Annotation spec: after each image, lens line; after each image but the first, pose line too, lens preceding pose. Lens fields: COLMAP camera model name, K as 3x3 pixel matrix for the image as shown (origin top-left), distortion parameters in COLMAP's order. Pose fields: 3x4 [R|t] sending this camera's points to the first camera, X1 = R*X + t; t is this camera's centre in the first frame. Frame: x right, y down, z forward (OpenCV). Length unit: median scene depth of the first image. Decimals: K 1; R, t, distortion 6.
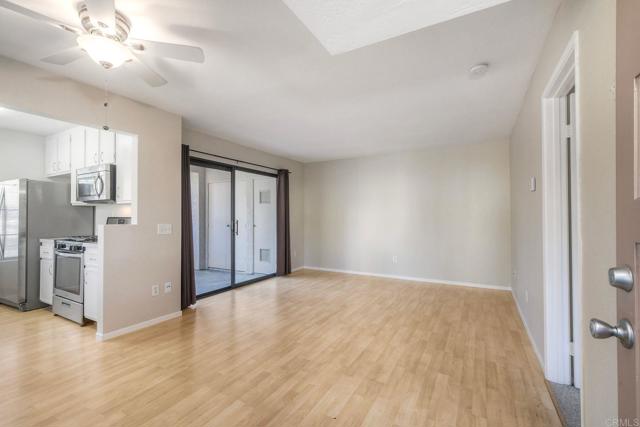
lens RADIAL K [[285.1, 0, 320.0], [0, 285.1, 213.5], [0, 0, 1]] dist [0.002186, 0.000341]
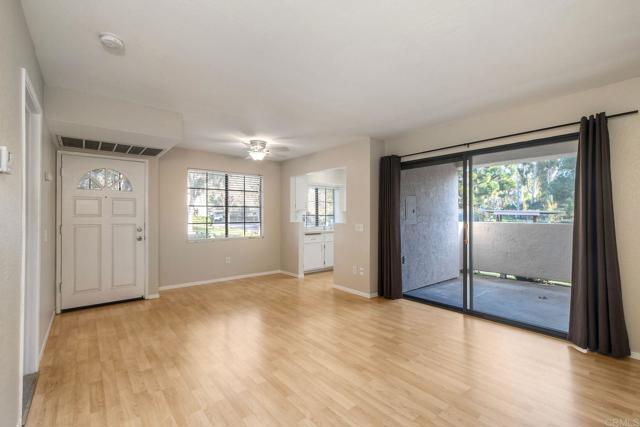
lens RADIAL K [[285.1, 0, 320.0], [0, 285.1, 213.5], [0, 0, 1]] dist [0.002186, 0.000341]
pose [[-0.359305, -0.007954, -0.933186, 0.742787], [0.009950, 0.999874, -0.012353, 0.002227], [0.933167, -0.013724, -0.359180, 1.237433]]
